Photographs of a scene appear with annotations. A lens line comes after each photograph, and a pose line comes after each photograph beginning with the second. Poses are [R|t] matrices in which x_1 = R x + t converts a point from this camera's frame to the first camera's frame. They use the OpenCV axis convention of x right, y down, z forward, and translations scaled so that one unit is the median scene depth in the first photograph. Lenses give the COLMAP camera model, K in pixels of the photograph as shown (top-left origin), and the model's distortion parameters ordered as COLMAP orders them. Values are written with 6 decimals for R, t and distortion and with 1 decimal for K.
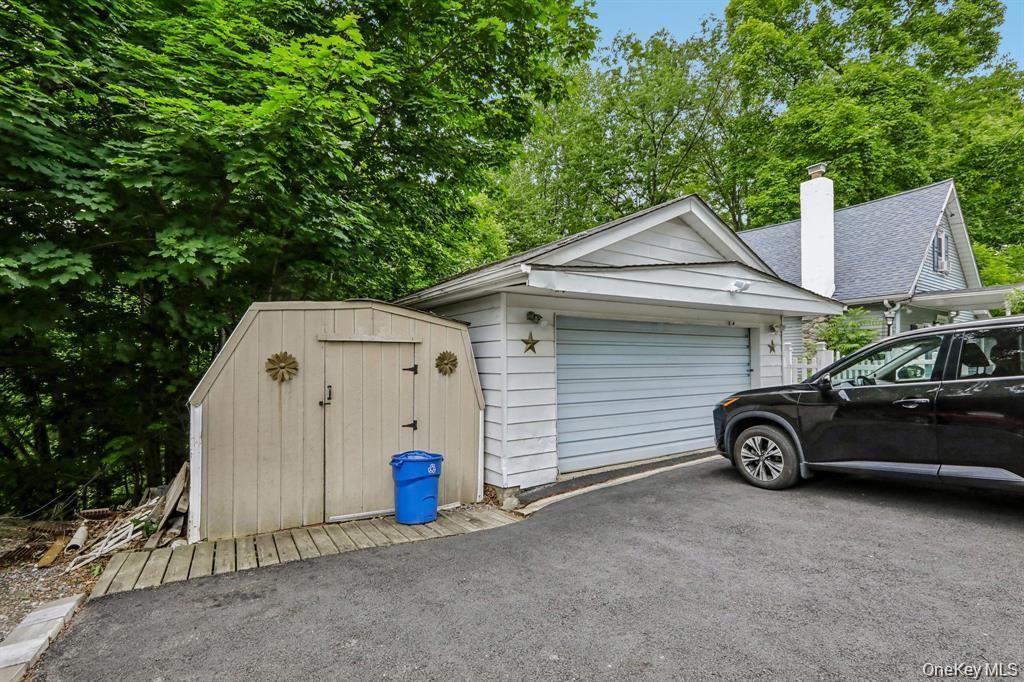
lens RADIAL K [[468.6, 0, 507.9], [0, 468.6, 346.4], [0, 0, 1]] dist [-0.001782, 0.002575]
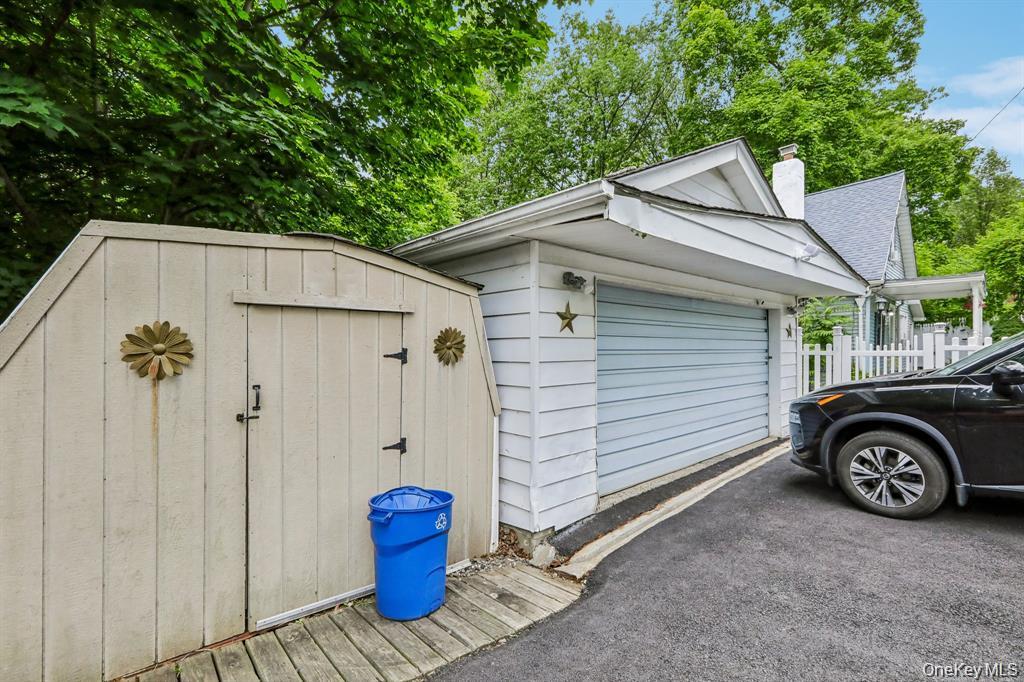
lens RADIAL K [[468.6, 0, 517.9], [0, 468.6, 342.9], [0, 0, 1]] dist [-0.001782, 0.002575]
pose [[0.986325, 0.004862, 0.164743, -0.138852], [-0.008023, 0.999796, 0.018527, 0.017436], [-0.164619, -0.019596, 0.986162, 0.335501]]
